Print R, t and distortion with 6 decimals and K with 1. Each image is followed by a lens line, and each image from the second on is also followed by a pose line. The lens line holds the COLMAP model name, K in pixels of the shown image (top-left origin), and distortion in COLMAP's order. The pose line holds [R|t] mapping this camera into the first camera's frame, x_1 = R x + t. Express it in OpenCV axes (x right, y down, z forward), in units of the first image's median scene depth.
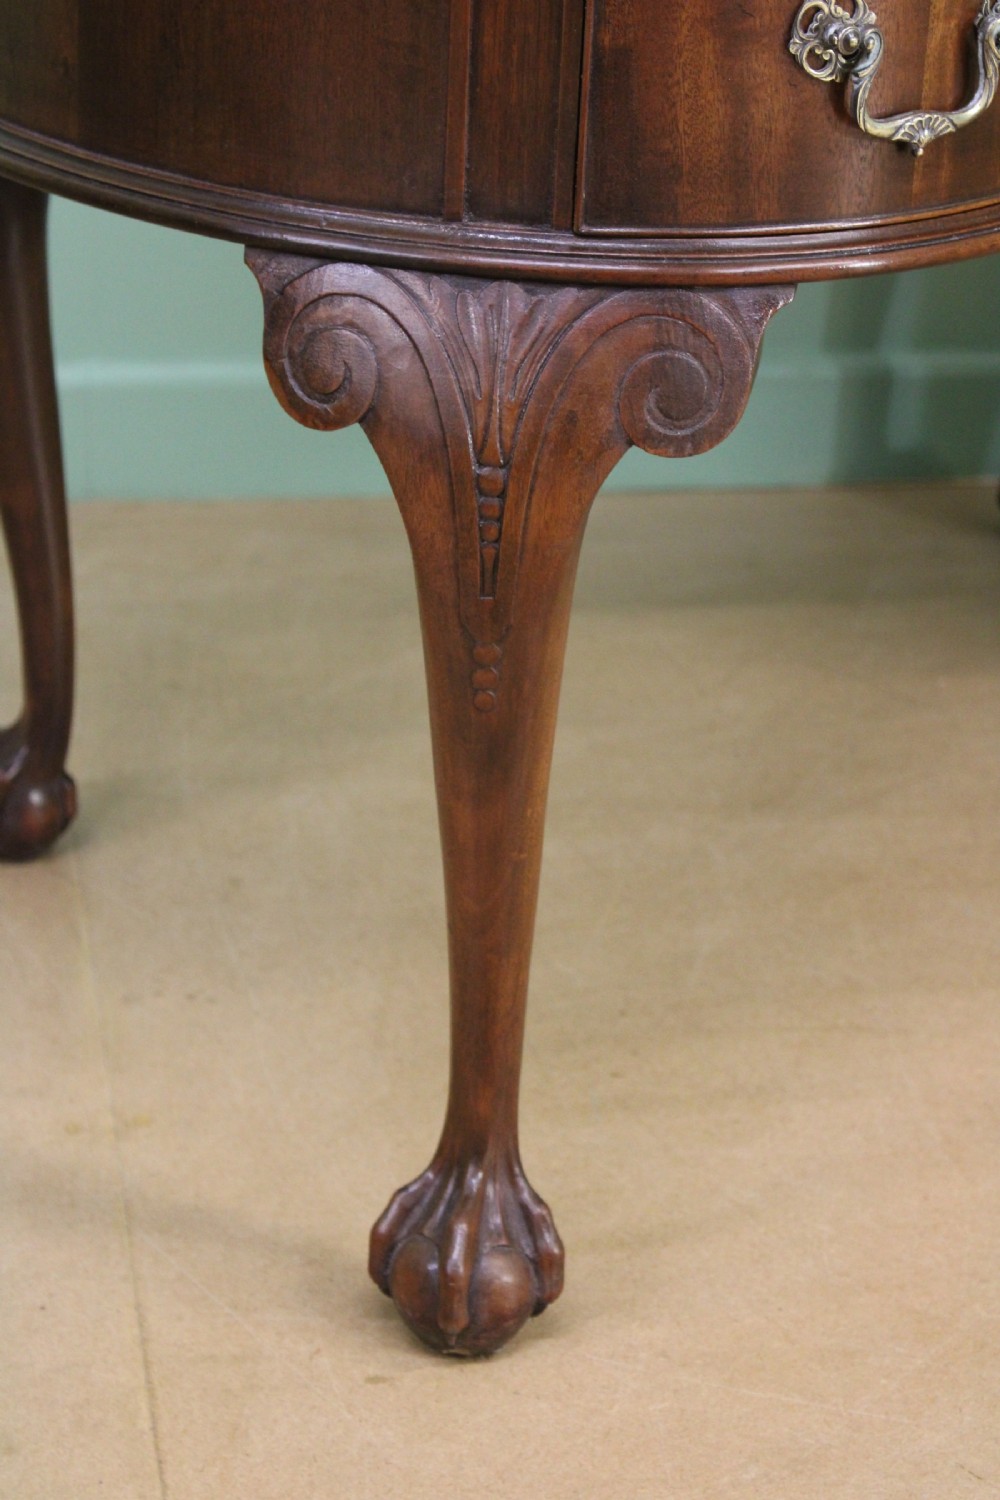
lens RADIAL K [[3324.0, 0, 500.0], [0, 3324.0, 750.0], [0, 0, 1]] dist [0.039320, 0.272729]
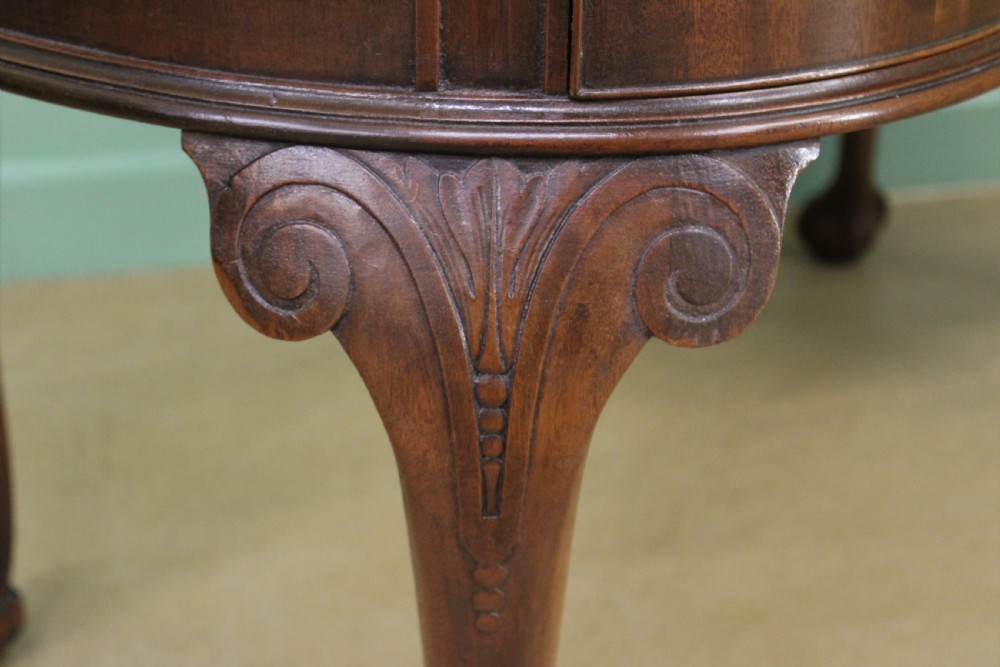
lens RADIAL K [[2216.0, 0, 500.0], [0, 2216.0, 333.5], [0, 0, 1]] dist [0.039320, 0.272729]
pose [[0.994127, -0.069367, 0.083069, -0.046833], [0.069167, 0.997591, 0.005284, -0.098038], [-0.083236, 0.000493, 0.996530, 0.428865]]
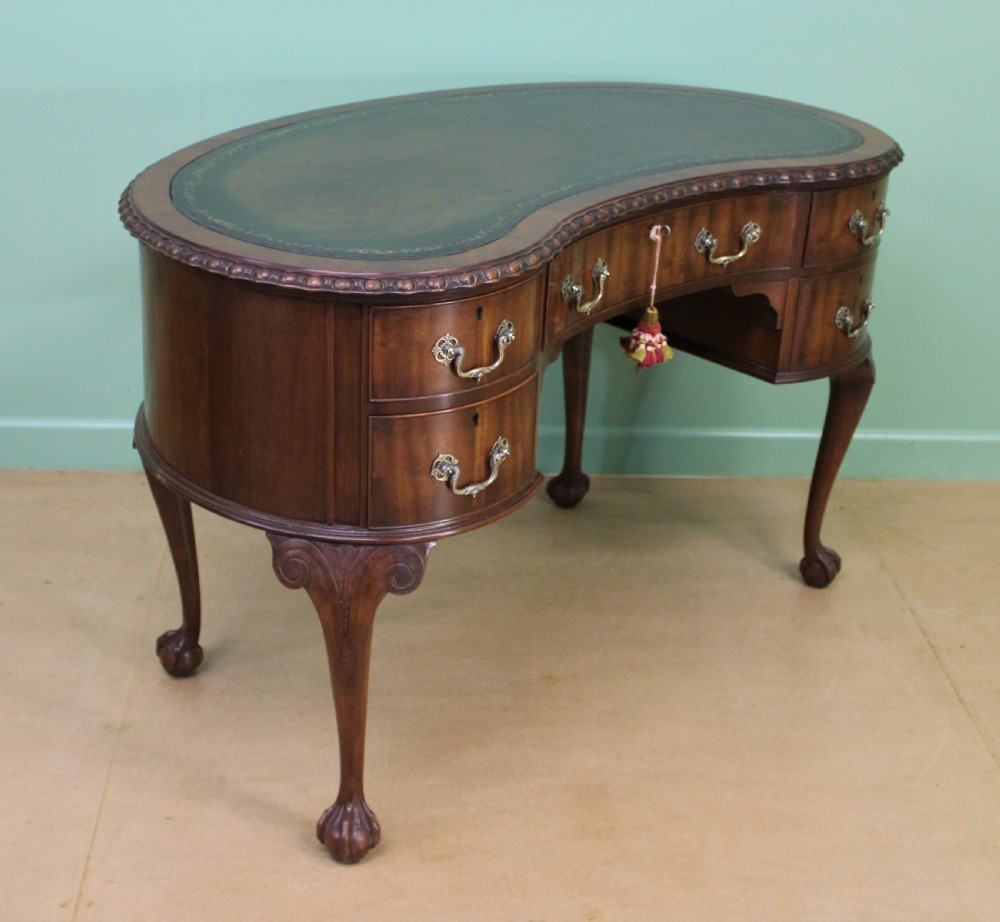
lens RADIAL K [[1739.7, 0, 500.0], [0, 1739.7, 461.0], [0, 0, 1]] dist [-0.063176, -0.005855]
pose [[0.996422, -0.038259, 0.075356, 0.025221], [0.037057, 0.999164, 0.017286, -0.243452], [-0.075955, -0.014432, 0.997007, -0.689738]]
